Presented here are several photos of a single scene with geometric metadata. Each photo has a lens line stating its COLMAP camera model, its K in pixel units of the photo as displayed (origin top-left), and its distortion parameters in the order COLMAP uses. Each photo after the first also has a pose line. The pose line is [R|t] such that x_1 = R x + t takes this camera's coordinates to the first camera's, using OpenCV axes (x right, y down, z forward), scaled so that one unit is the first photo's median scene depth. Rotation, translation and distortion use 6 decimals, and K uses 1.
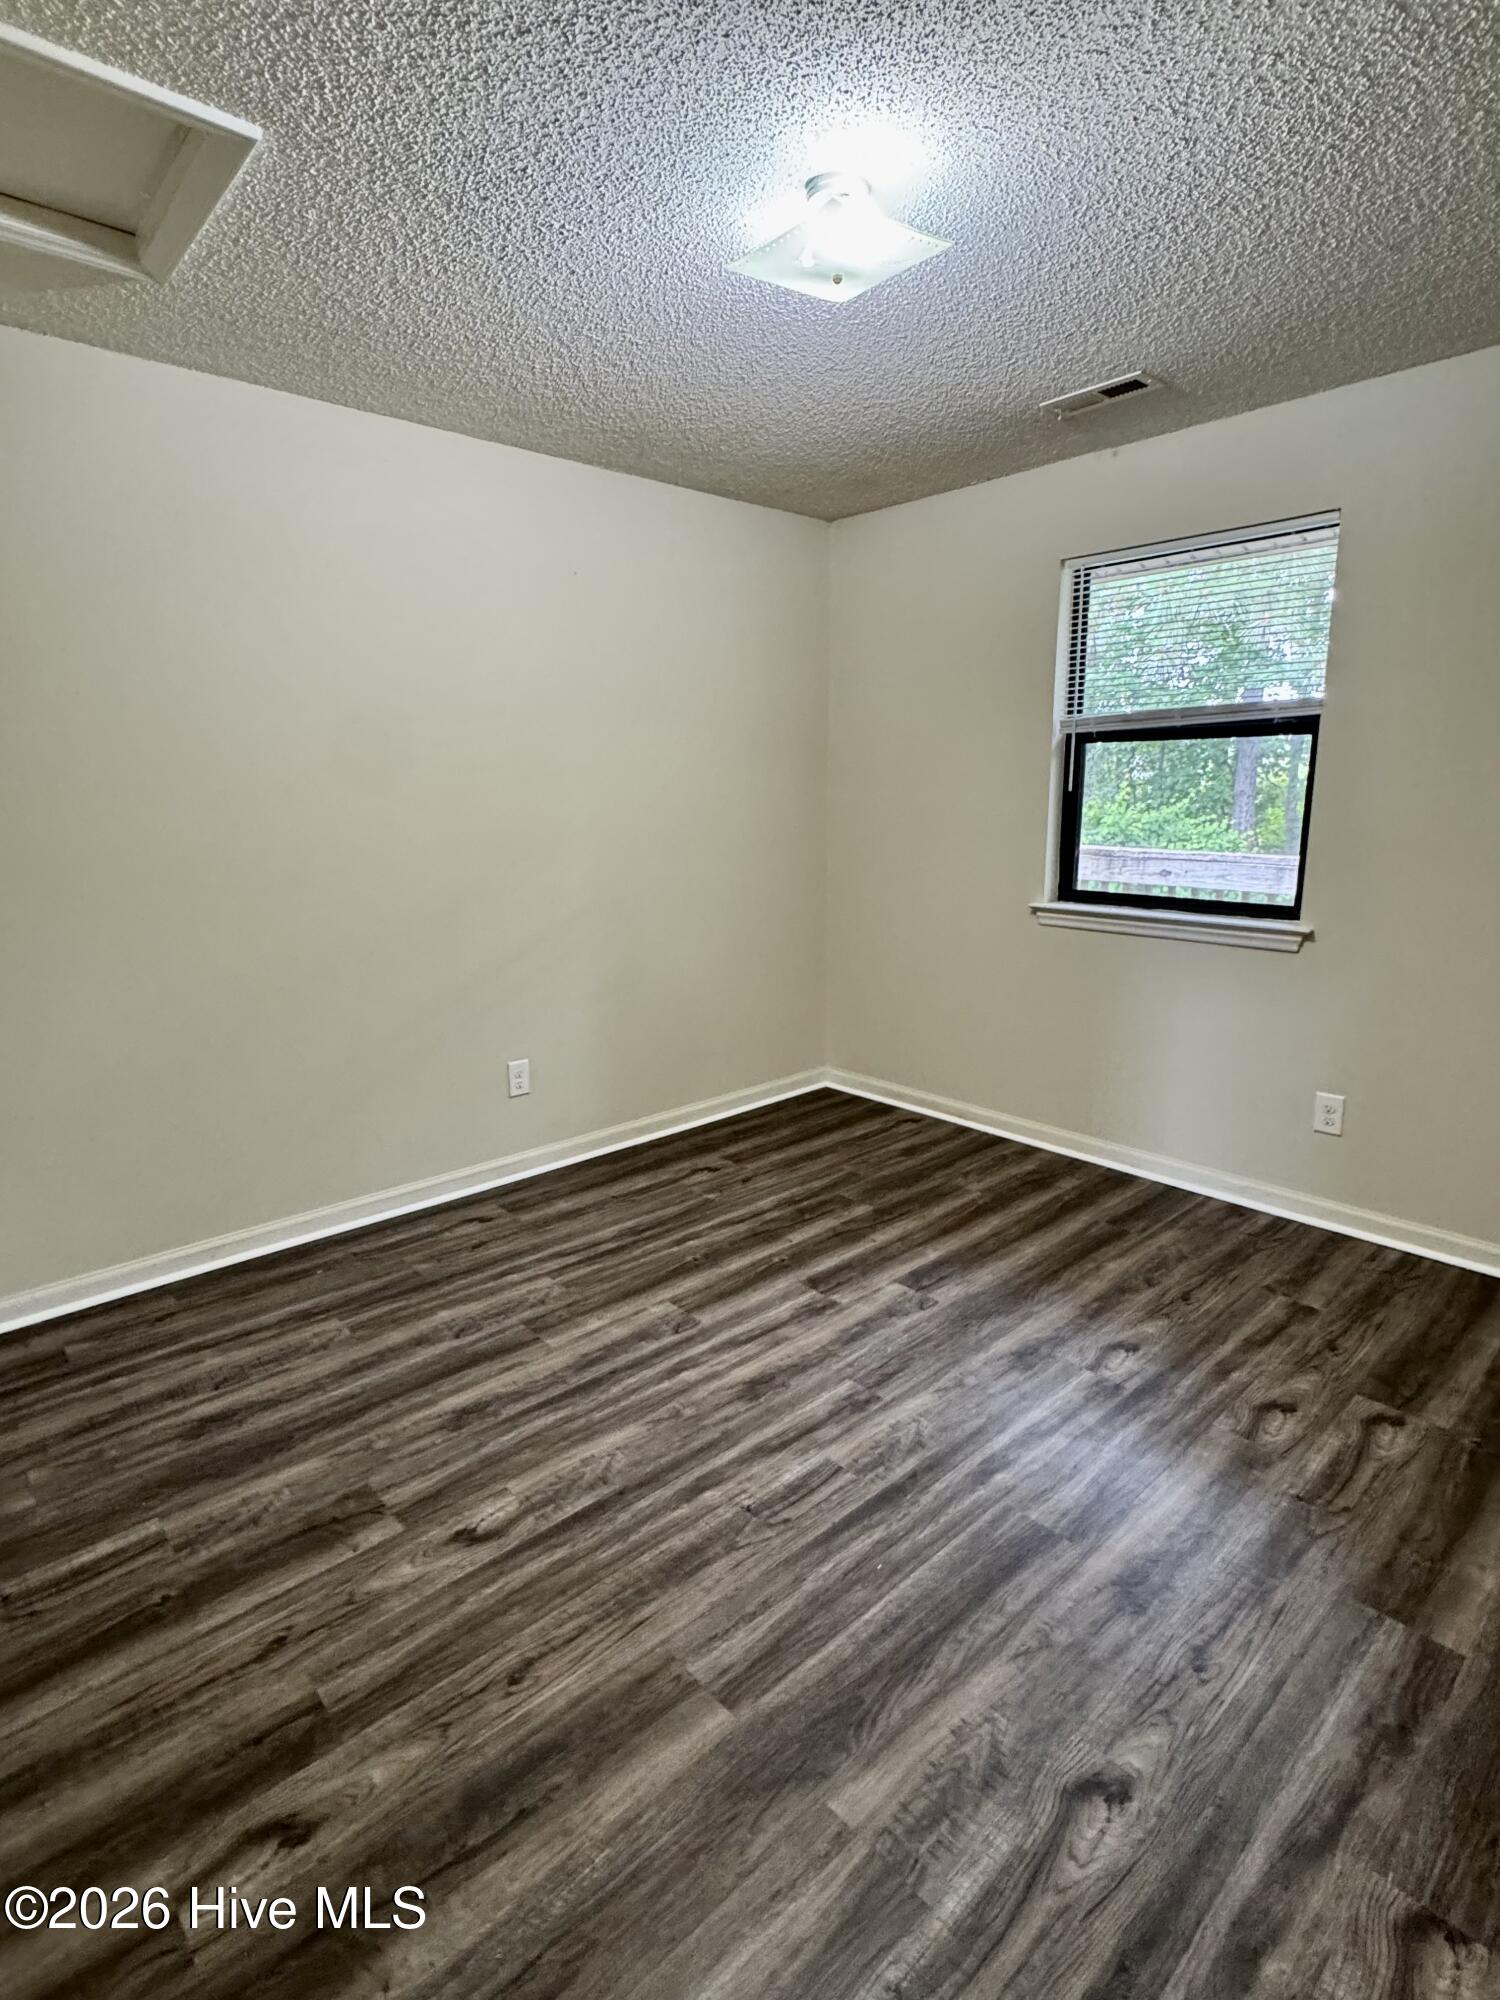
lens RADIAL K [[1002.0, 0, 763.9], [0, 1002.0, 989.5], [0, 0, 1]] dist [-0.004813, -0.000410]
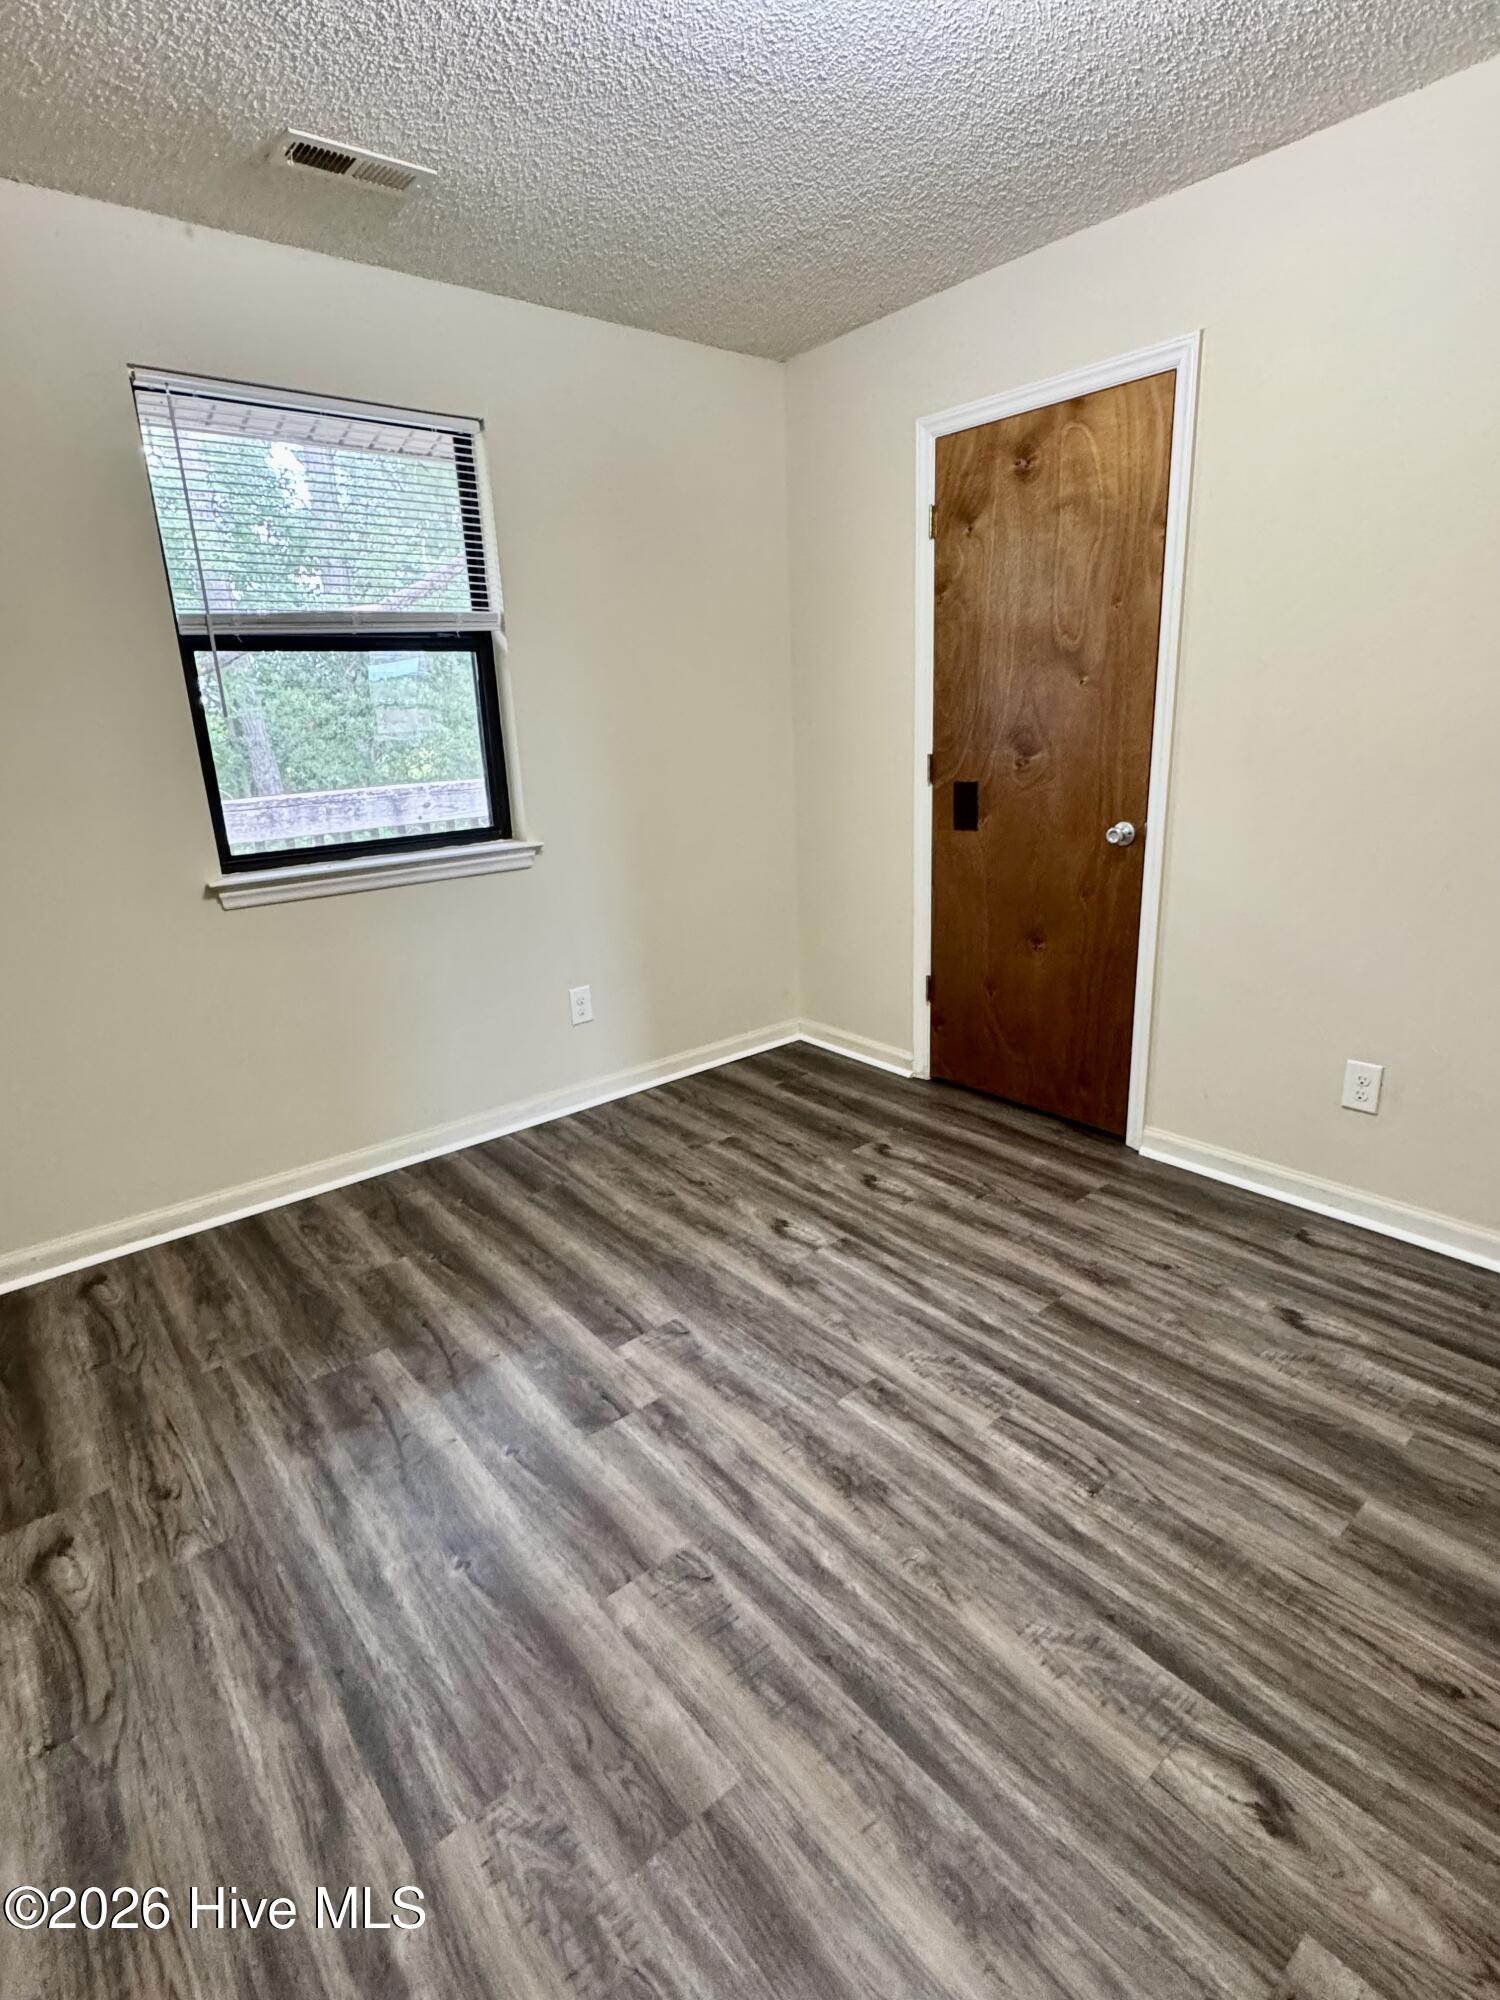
lens RADIAL K [[1002.0, 0, 736.5], [0, 1002.0, 1002.5], [0, 0, 1]] dist [-0.004813, -0.000410]
pose [[0.060895, -0.275870, 0.959264, -0.601545], [0.237153, 0.937526, 0.254564, -0.148057], [-0.969562, 0.211991, 0.122515, 0.869390]]
